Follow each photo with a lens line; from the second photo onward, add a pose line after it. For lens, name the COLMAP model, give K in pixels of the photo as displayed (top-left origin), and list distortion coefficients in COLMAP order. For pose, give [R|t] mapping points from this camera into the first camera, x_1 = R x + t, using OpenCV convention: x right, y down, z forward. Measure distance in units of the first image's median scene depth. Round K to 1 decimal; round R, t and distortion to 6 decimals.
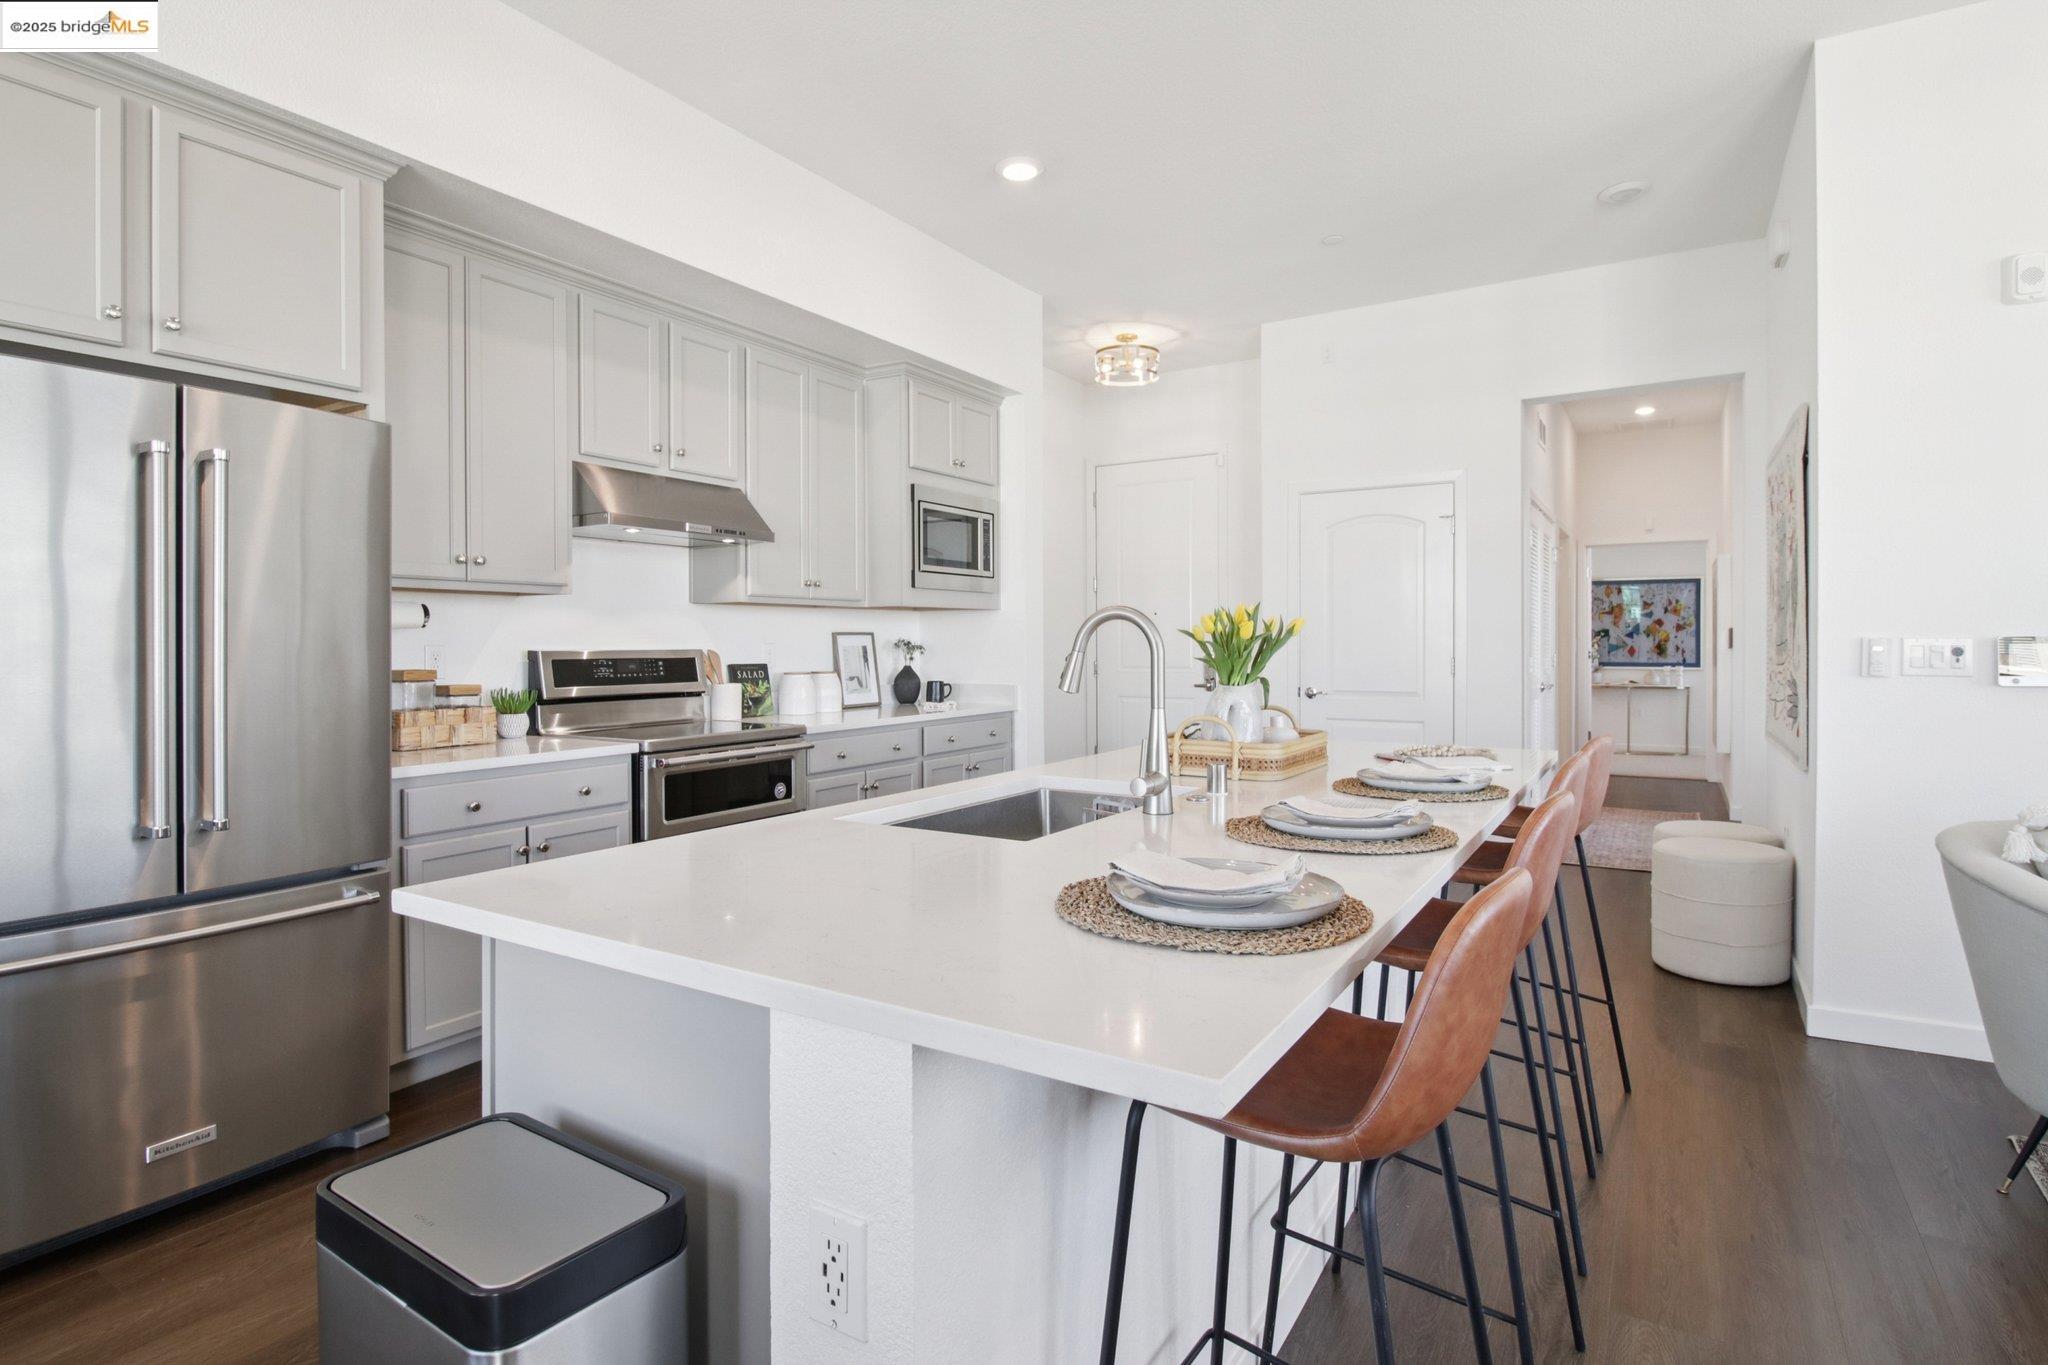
lens RADIAL K [[1041.6, 0, 1023.0], [0, 1041.6, 649.4], [0, 0, 1]] dist [-0.002071, -0.011268]
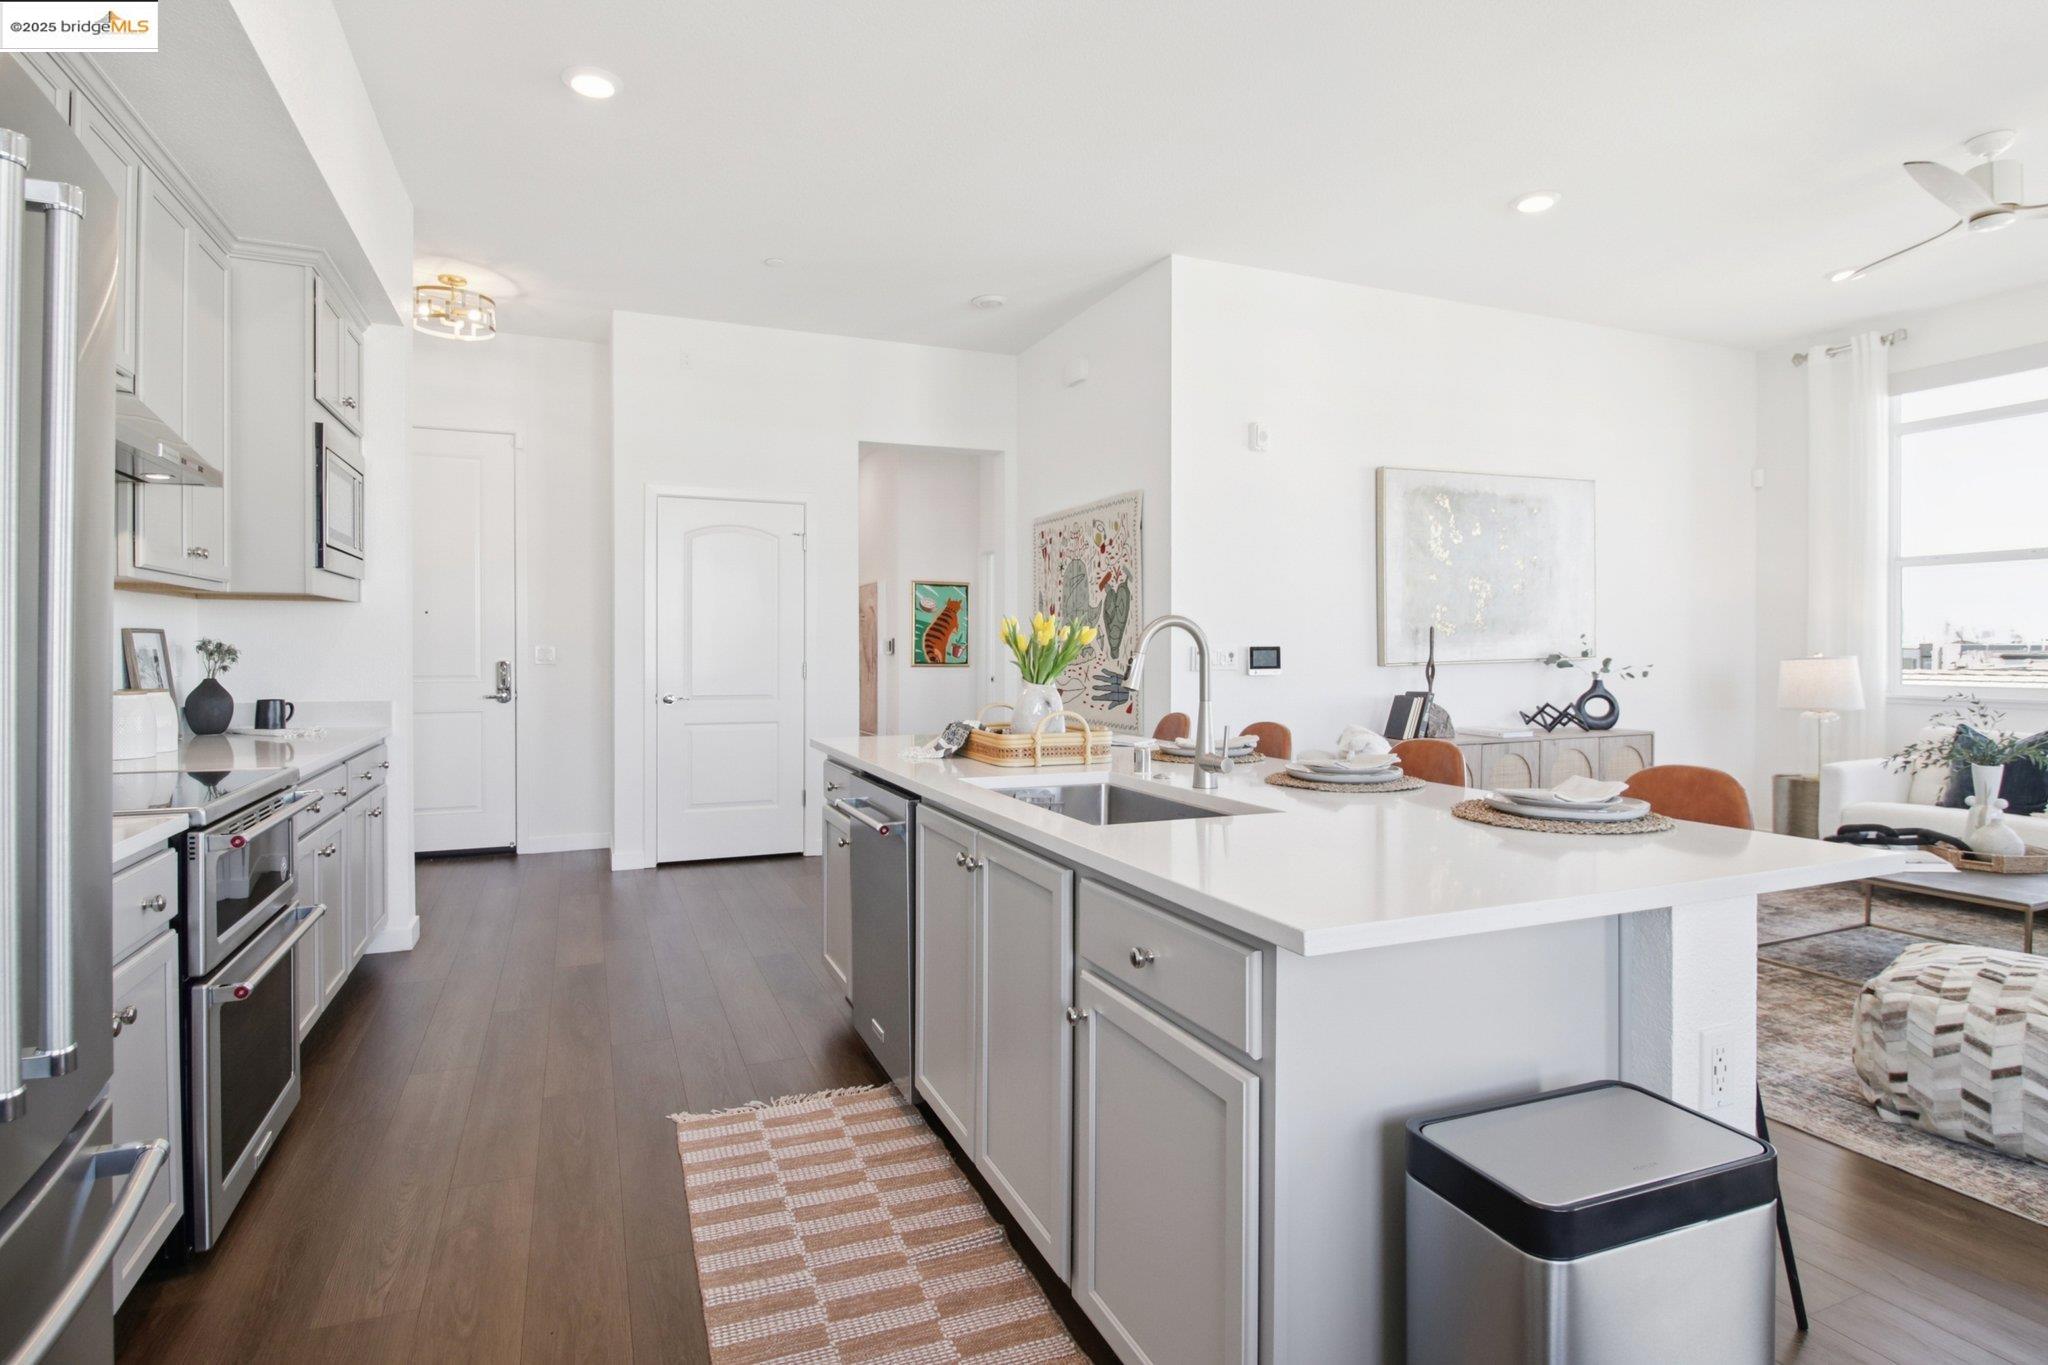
lens RADIAL K [[1041.6, 0, 1023.0], [0, 1041.6, 649.4], [0, 0, 1]] dist [-0.002071, -0.011268]
pose [[0.576654, 0.003284, 0.816982, -0.364261], [0.001864, 0.999984, -0.005335, 0.000996], [-0.816986, 0.004599, 0.576639, 0.173107]]
